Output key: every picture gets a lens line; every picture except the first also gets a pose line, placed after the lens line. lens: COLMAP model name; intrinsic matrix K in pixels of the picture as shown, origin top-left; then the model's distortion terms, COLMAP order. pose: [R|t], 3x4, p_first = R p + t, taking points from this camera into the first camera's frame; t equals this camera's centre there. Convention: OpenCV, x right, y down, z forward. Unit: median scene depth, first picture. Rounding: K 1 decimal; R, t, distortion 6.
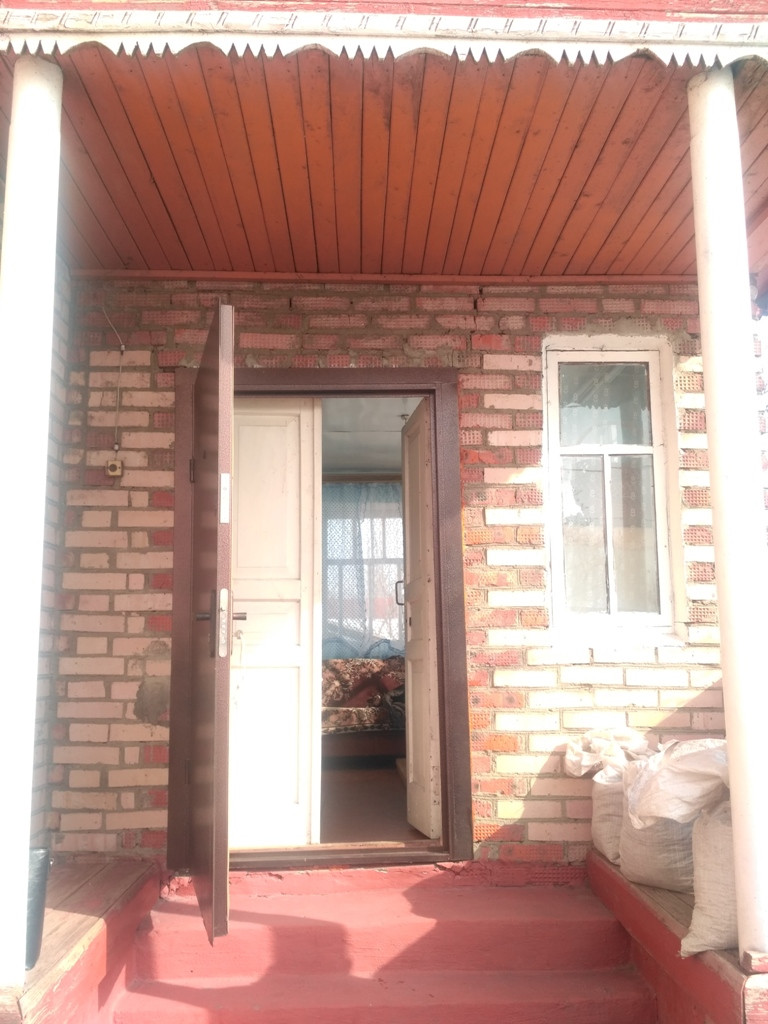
lens RADIAL K [[839.3, 0, 384.3], [0, 839.3, 513.4], [0, 0, 1]] dist [0.008558, 0.000147]
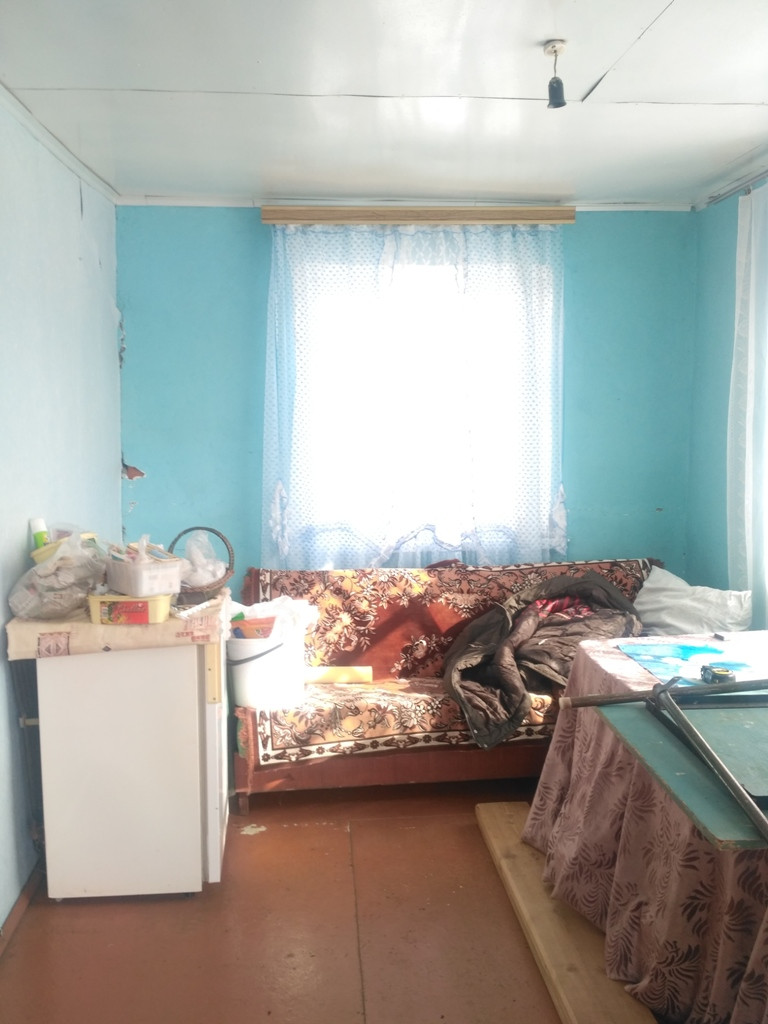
lens RADIAL K [[839.3, 0, 381.8], [0, 839.3, 513.5], [0, 0, 1]] dist [0.008558, 0.000147]
pose [[0.998794, -0.001395, 0.049084, -0.059327], [-0.013223, 0.955027, 0.296225, -0.021900], [-0.047290, -0.296517, 0.953856, 0.502597]]
